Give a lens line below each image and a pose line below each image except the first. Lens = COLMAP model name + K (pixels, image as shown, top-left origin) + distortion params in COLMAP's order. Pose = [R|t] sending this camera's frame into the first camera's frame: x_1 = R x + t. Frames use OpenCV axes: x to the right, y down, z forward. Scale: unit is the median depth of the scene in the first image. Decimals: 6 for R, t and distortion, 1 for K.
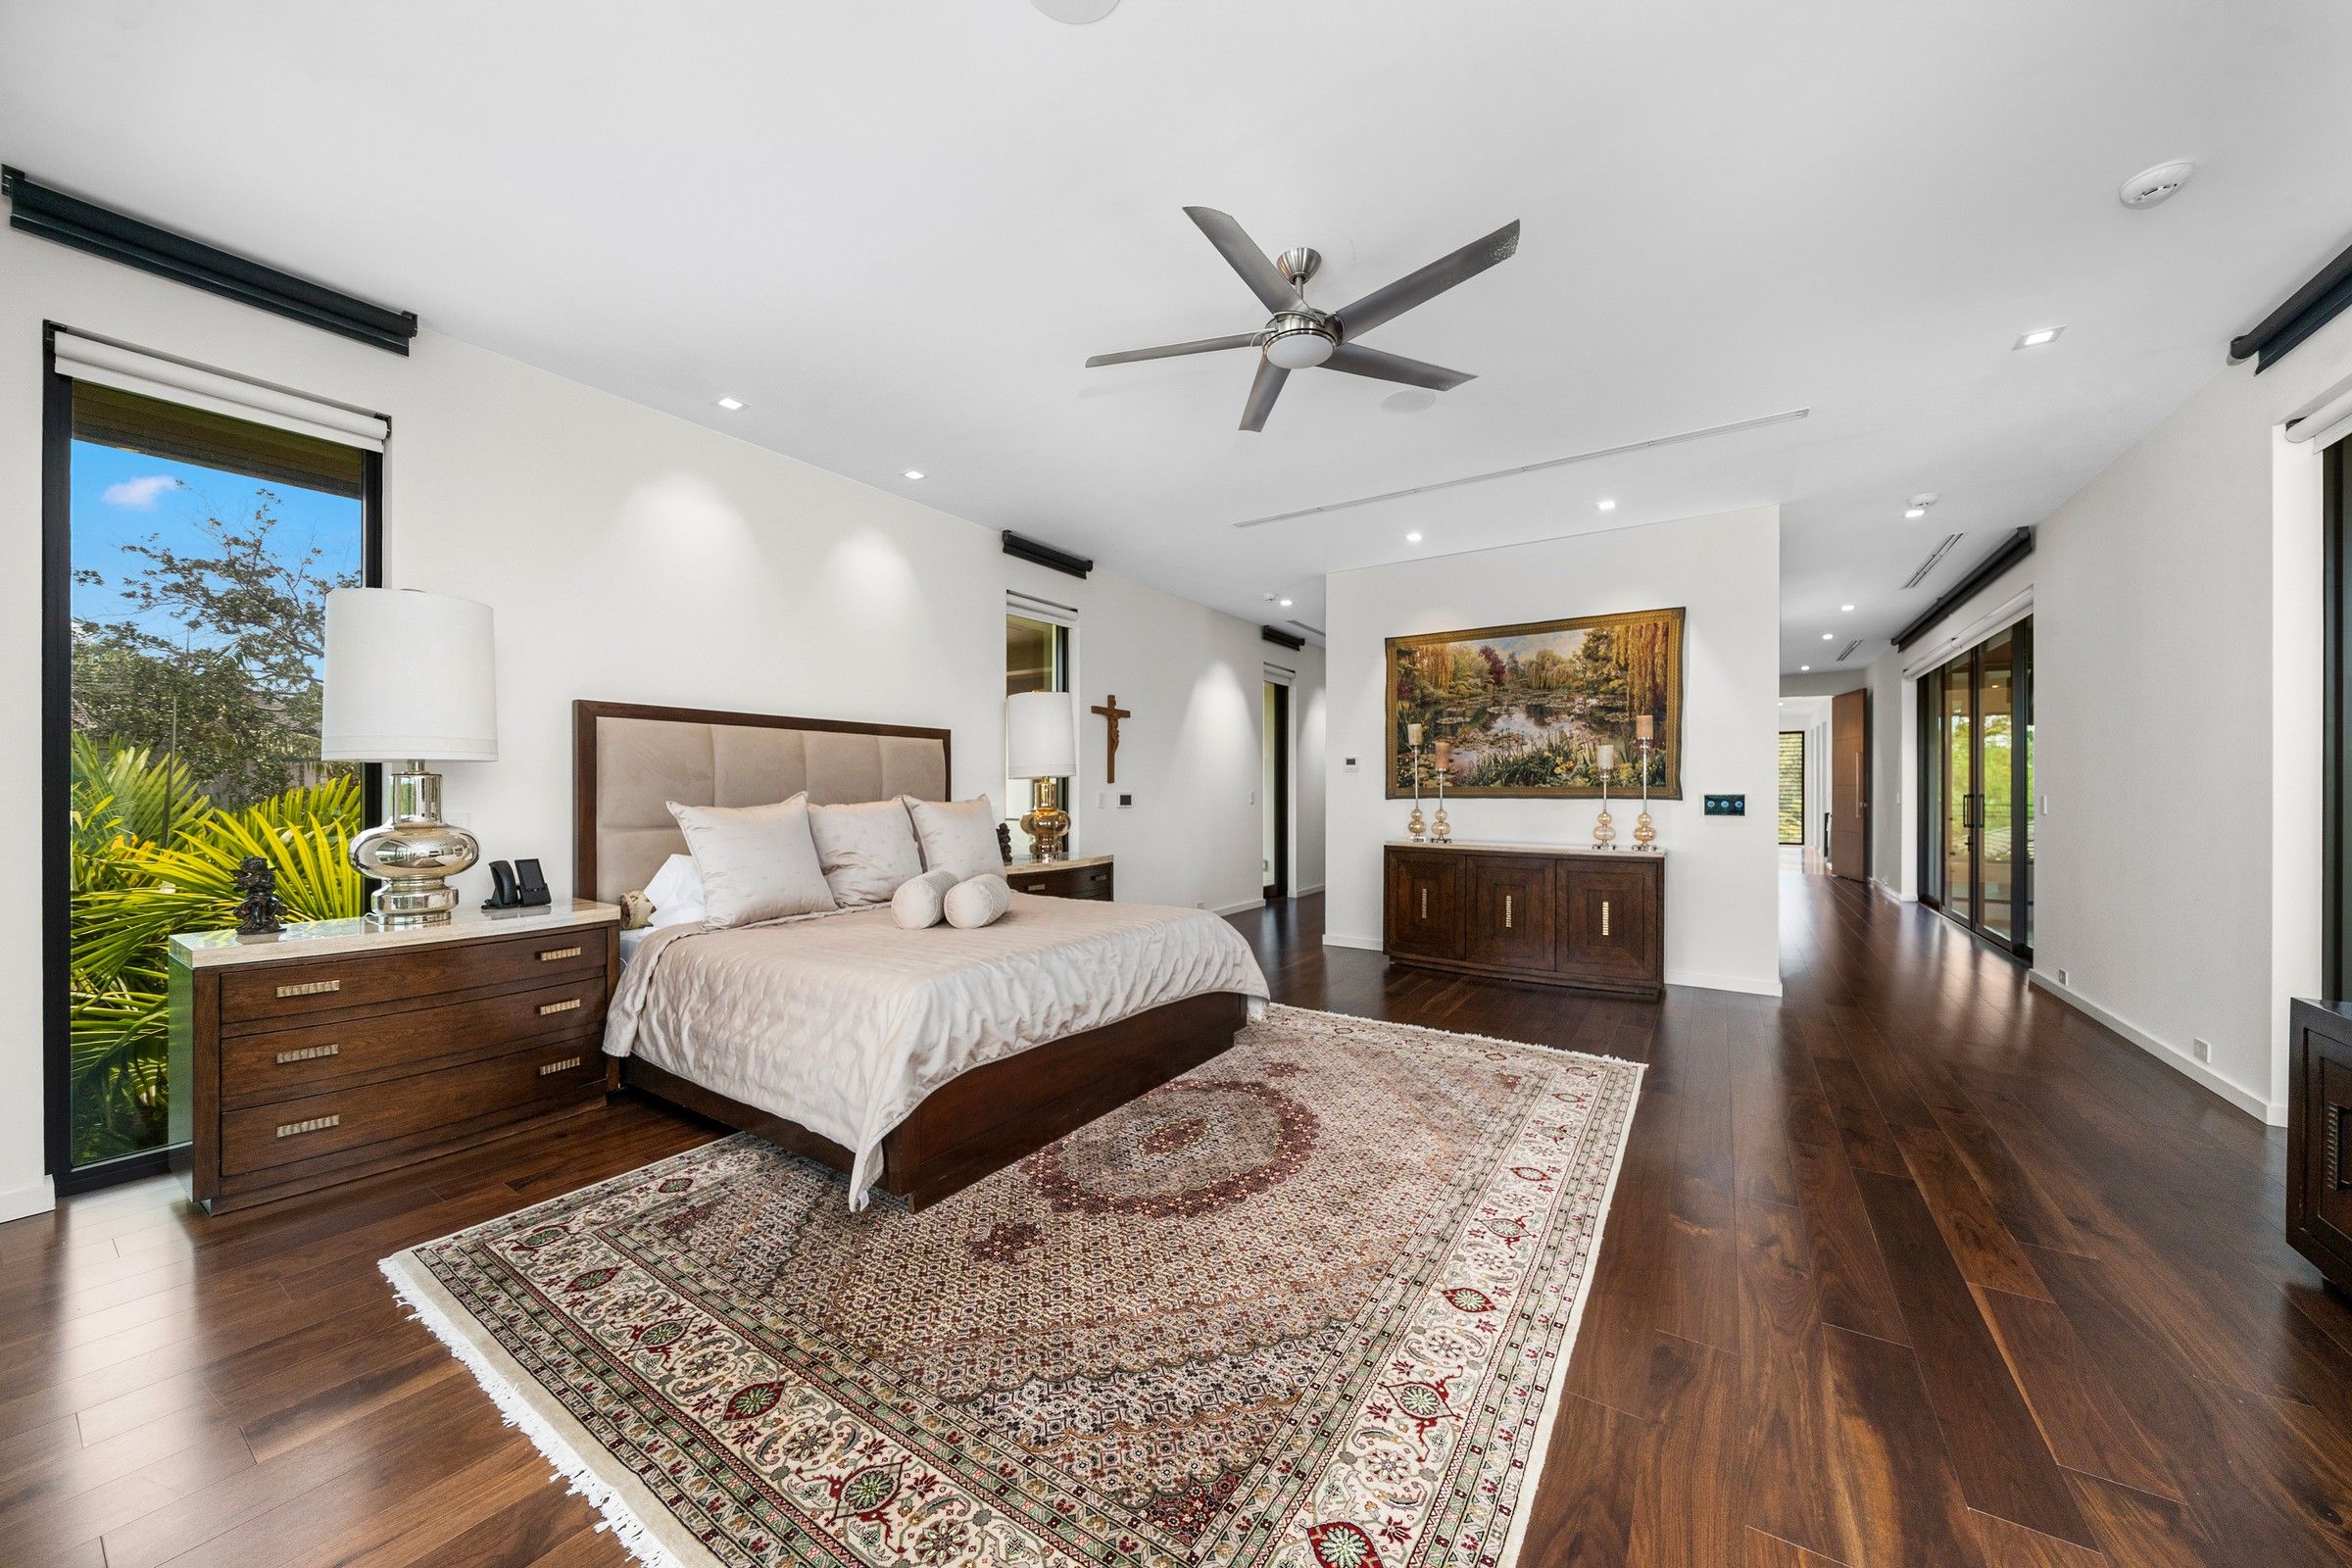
lens RADIAL K [[837.7, 0, 1176.0], [0, 837.7, 784.0], [0, 0, 1]] dist [-0.019599, 0.000077]
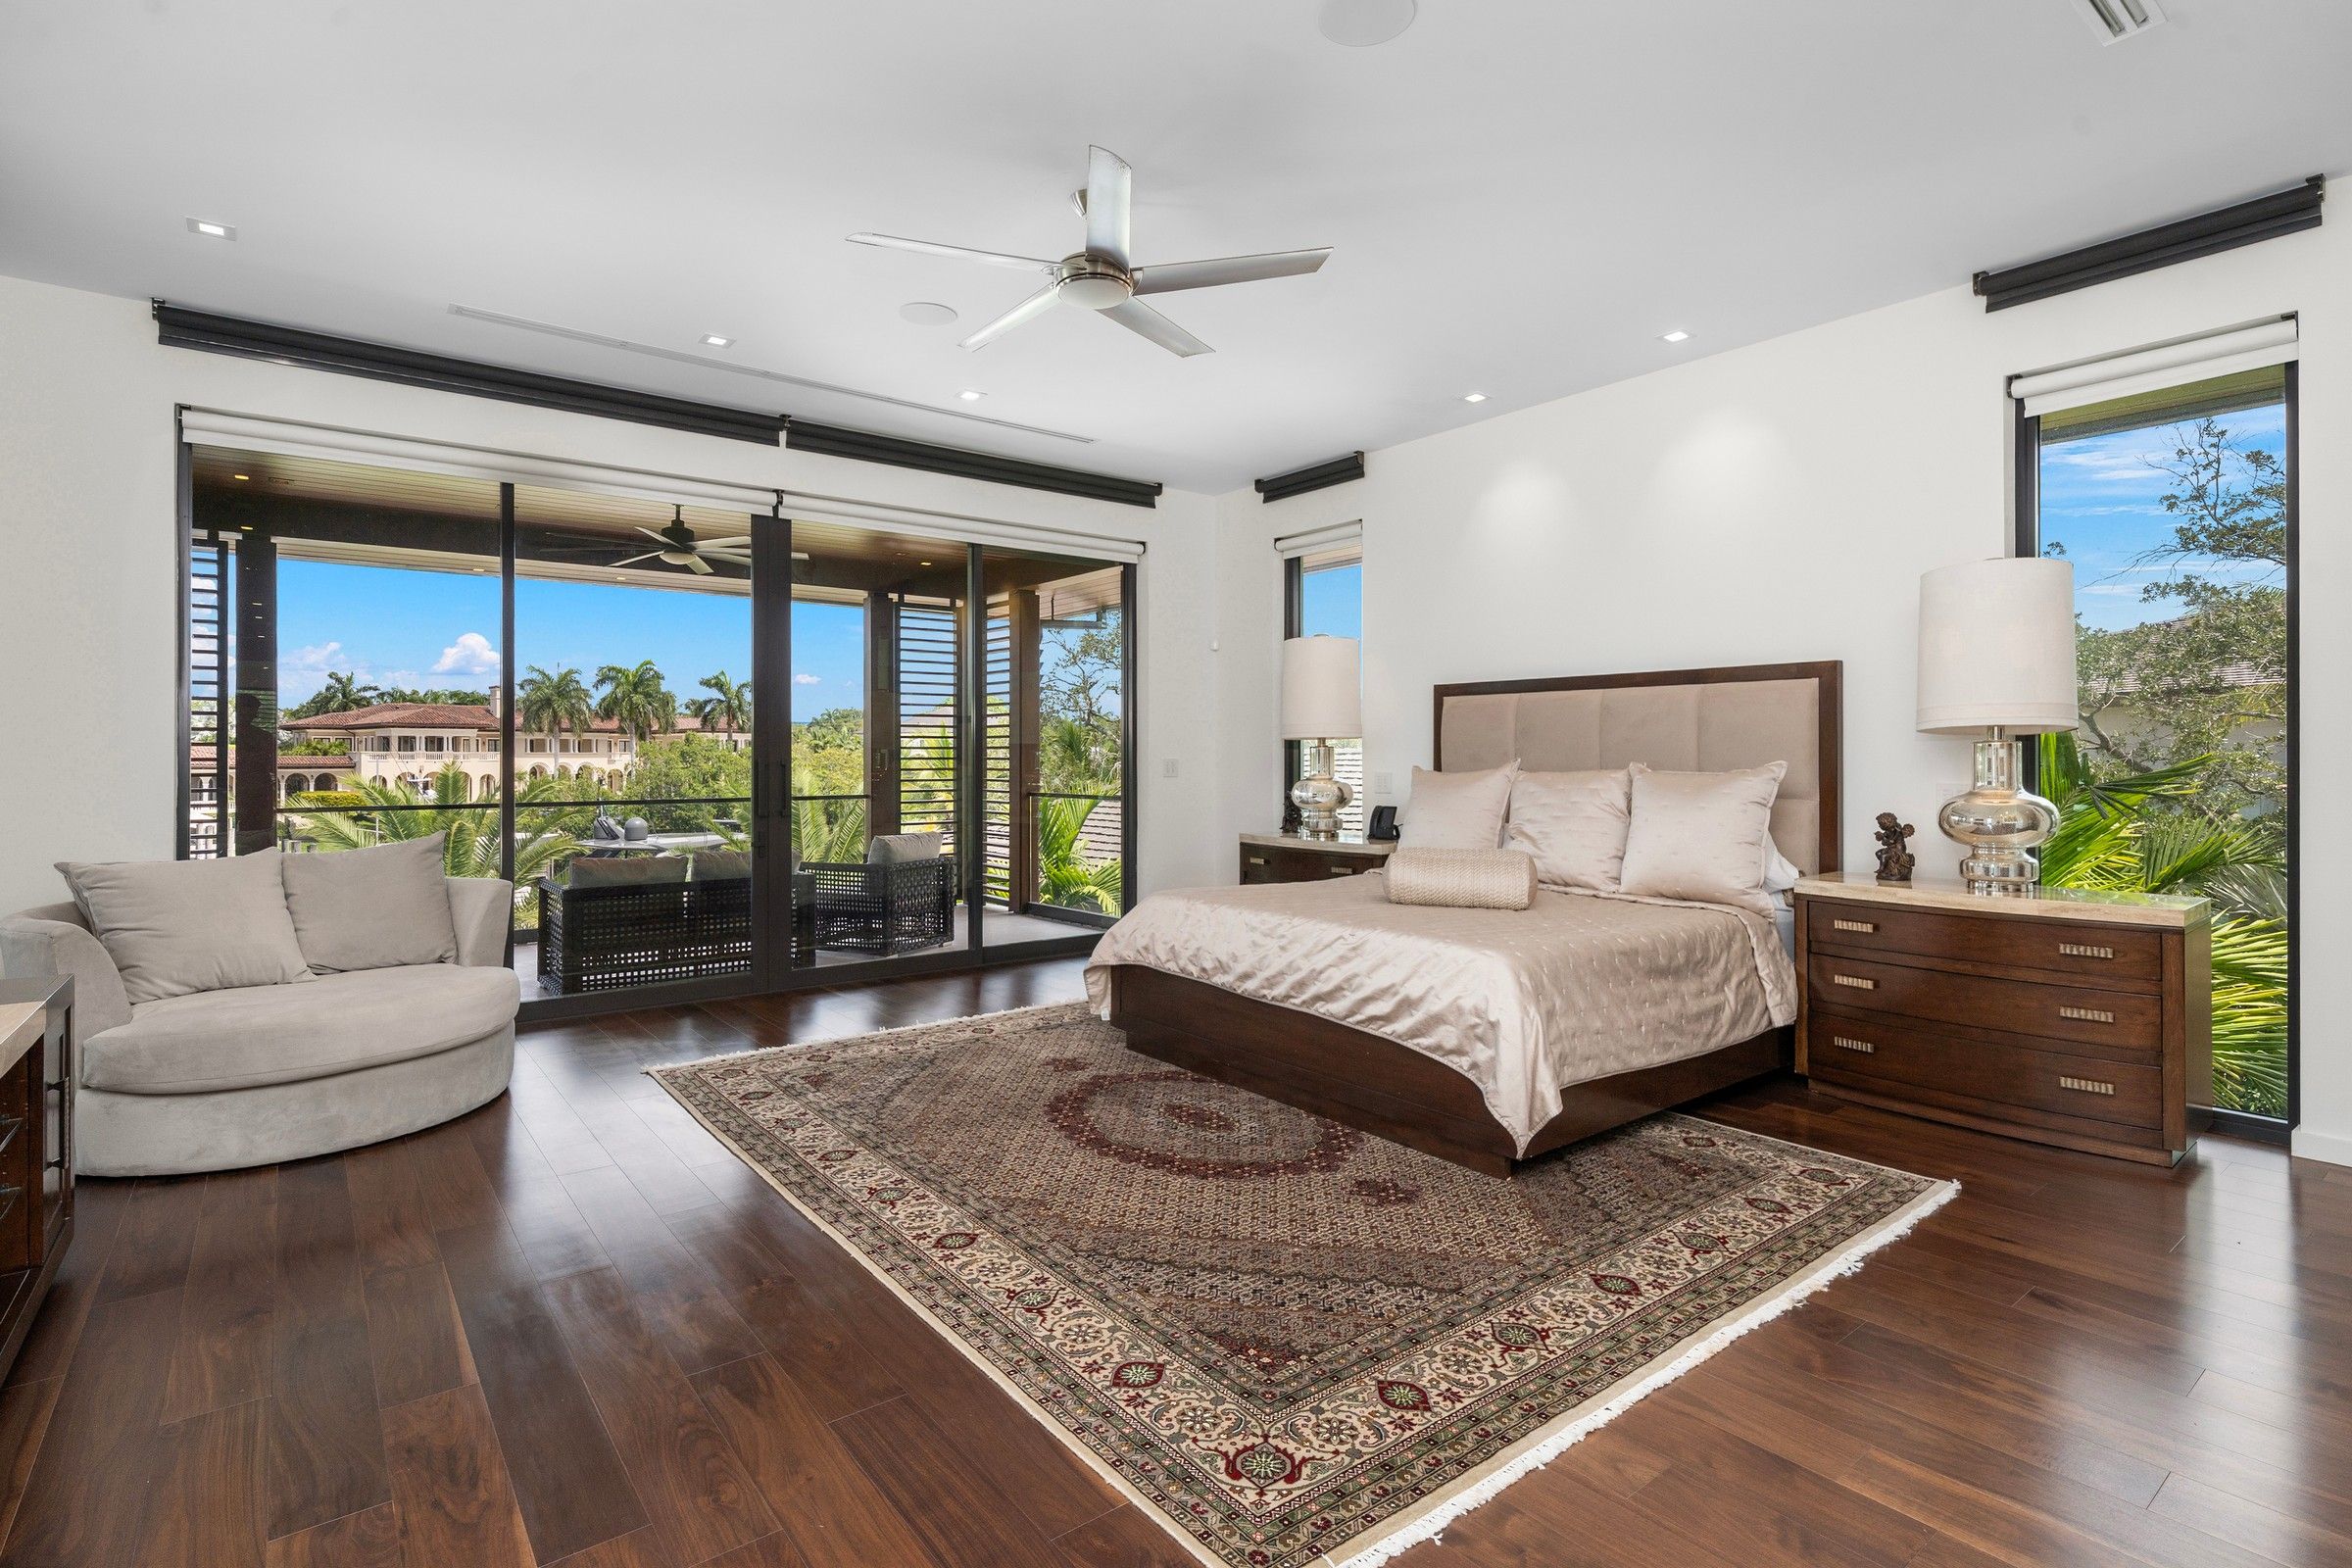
lens RADIAL K [[1147.3, 0, 1164.6], [0, 1147.3, 741.6], [0, 0, 1]] dist [-0.002743, -0.000082]
pose [[-0.331442, -0.010247, -0.943420, 1.124931], [0.003728, 0.999919, -0.012171, 0.004412], [0.943468, -0.007551, -0.331377, 1.249323]]
